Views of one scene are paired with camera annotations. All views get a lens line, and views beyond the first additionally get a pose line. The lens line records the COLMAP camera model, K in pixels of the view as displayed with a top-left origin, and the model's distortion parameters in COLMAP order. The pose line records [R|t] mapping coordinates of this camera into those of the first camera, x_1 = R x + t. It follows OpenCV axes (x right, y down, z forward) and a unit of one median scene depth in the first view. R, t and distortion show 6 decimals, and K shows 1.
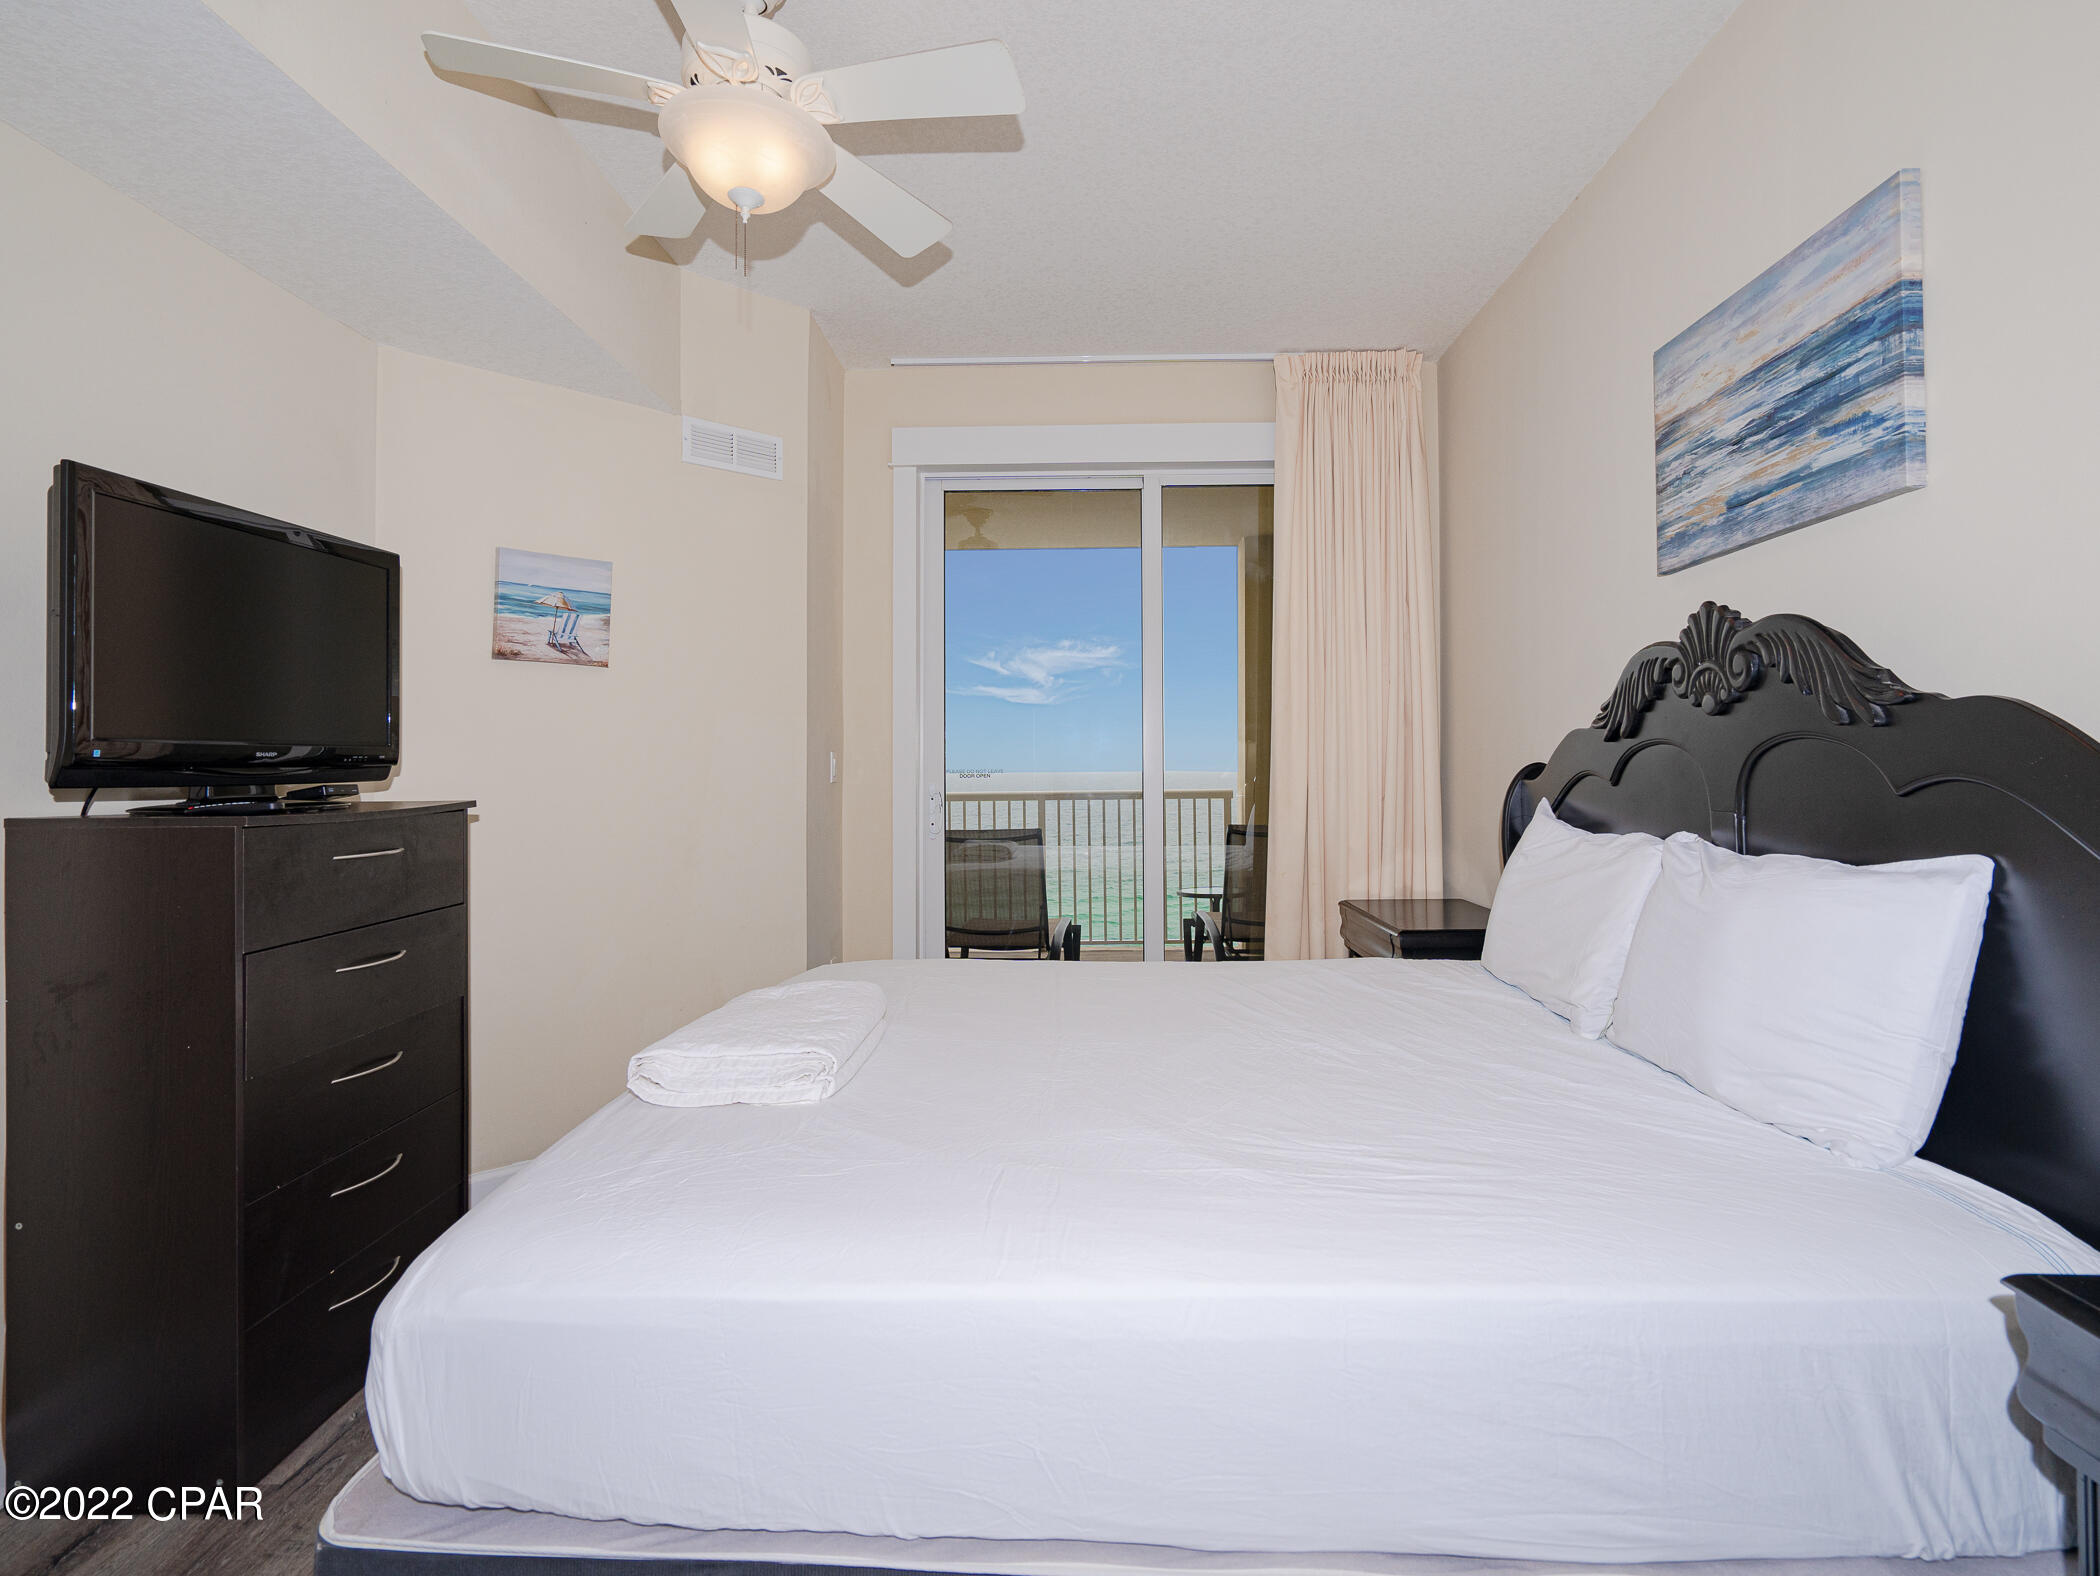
lens RADIAL K [[1074.8, 0, 1047.5], [0, 1074.8, 748.5], [0, 0, 1]] dist [0.001436, -0.000762]
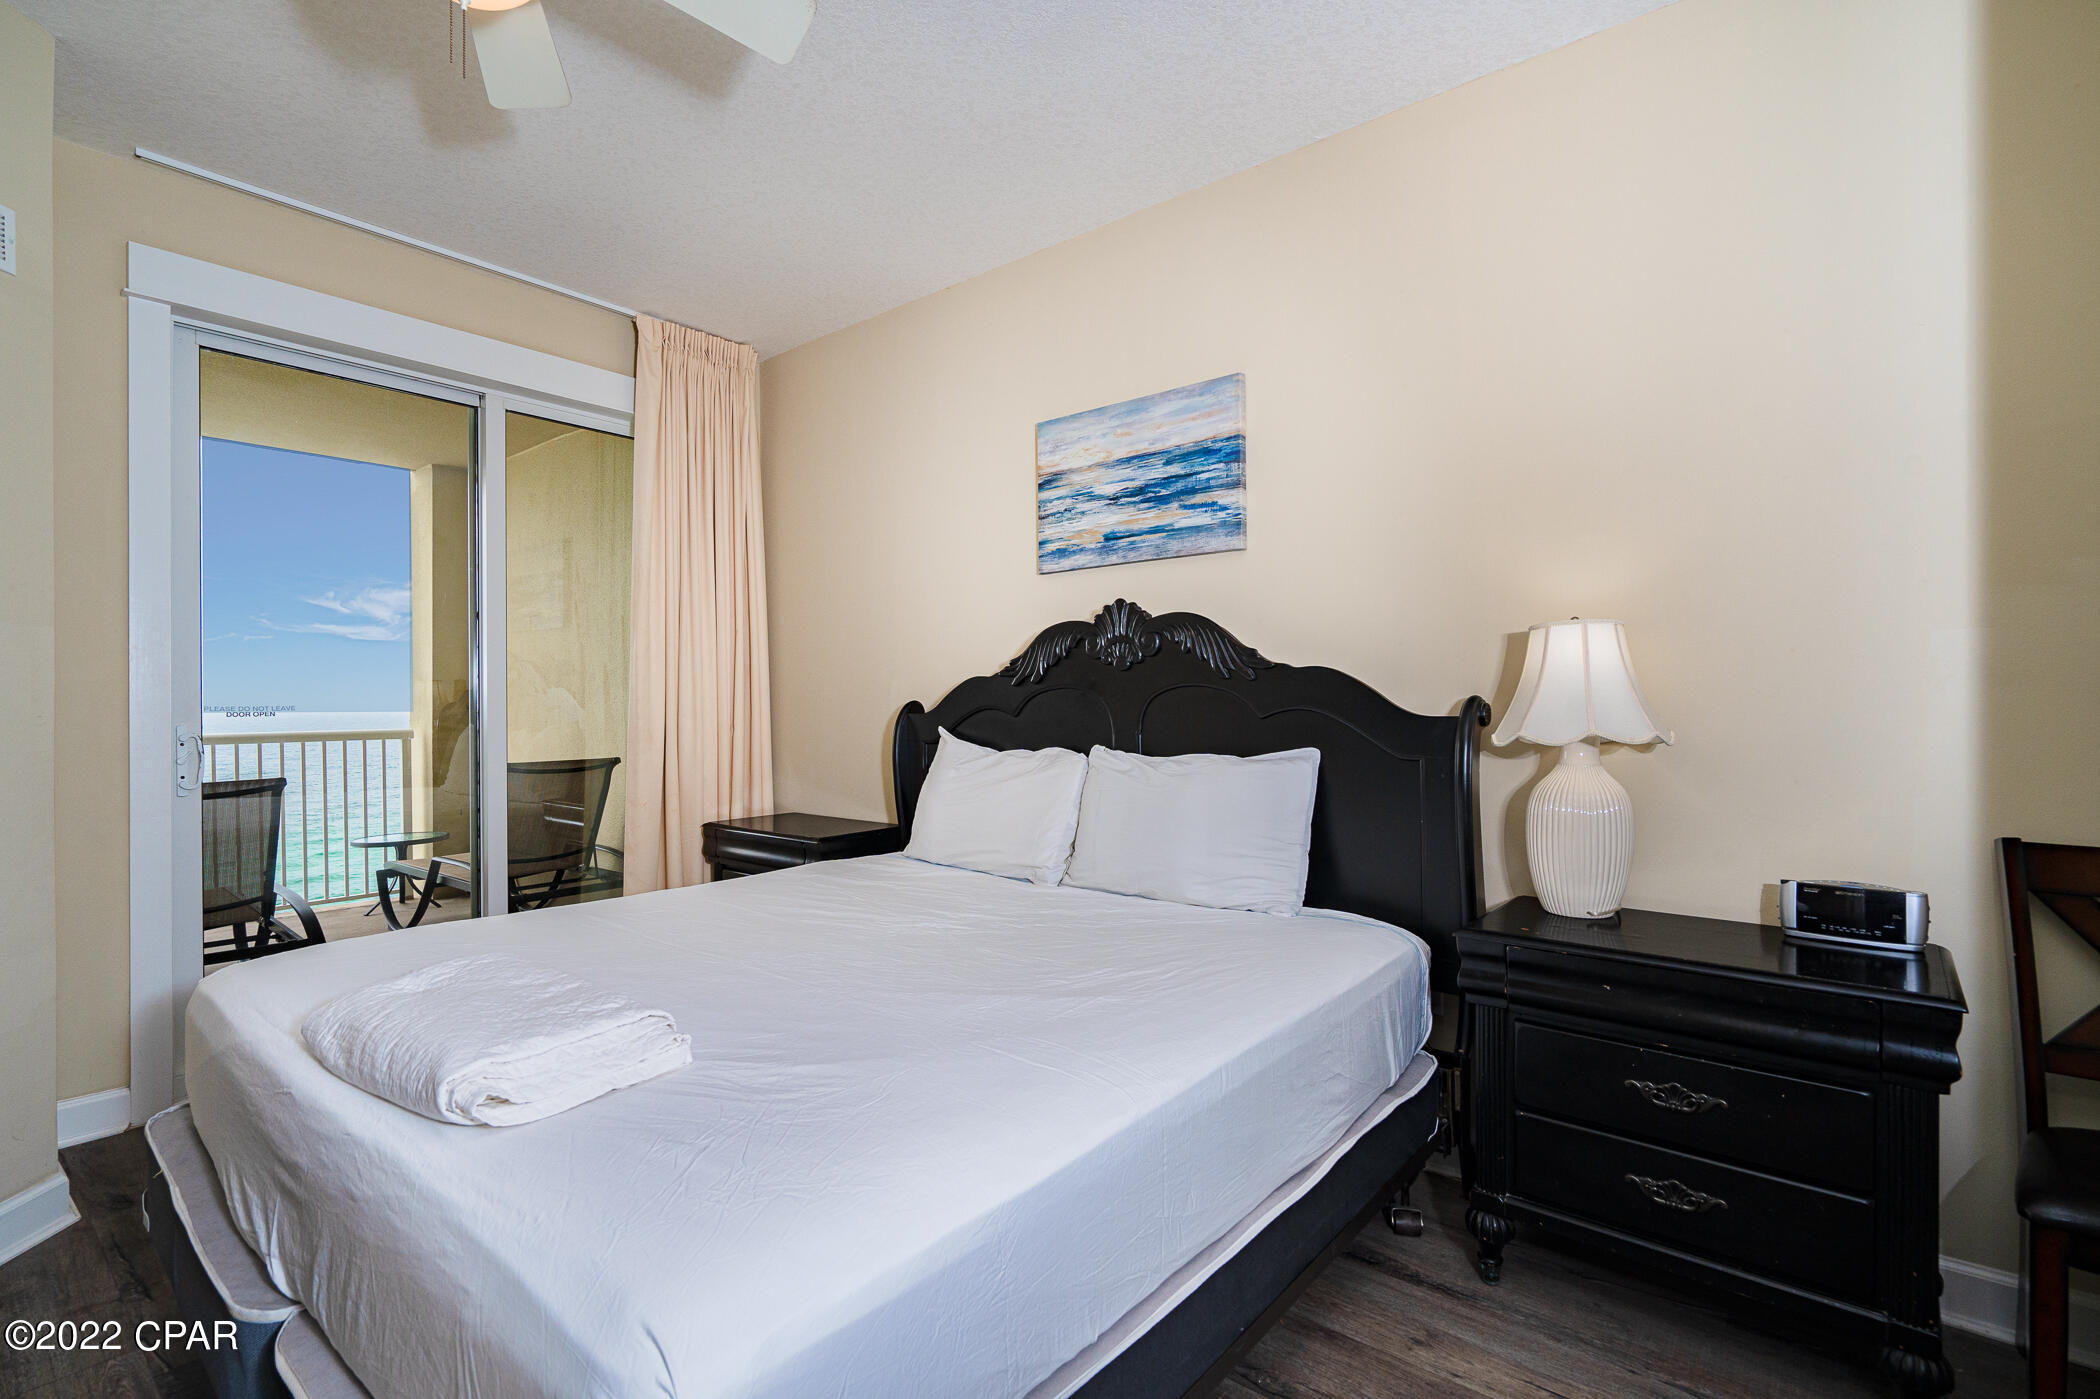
lens RADIAL K [[944.9, 0, 1043.3], [0, 944.9, 700.1], [0, 0, 1]] dist [-0.002160, 0.001246]
pose [[0.624891, 0.008558, 0.780665, -0.522022], [-0.015398, 0.999881, 0.001365, 0.012032], [-0.780560, -0.012874, 0.624949, 0.210486]]
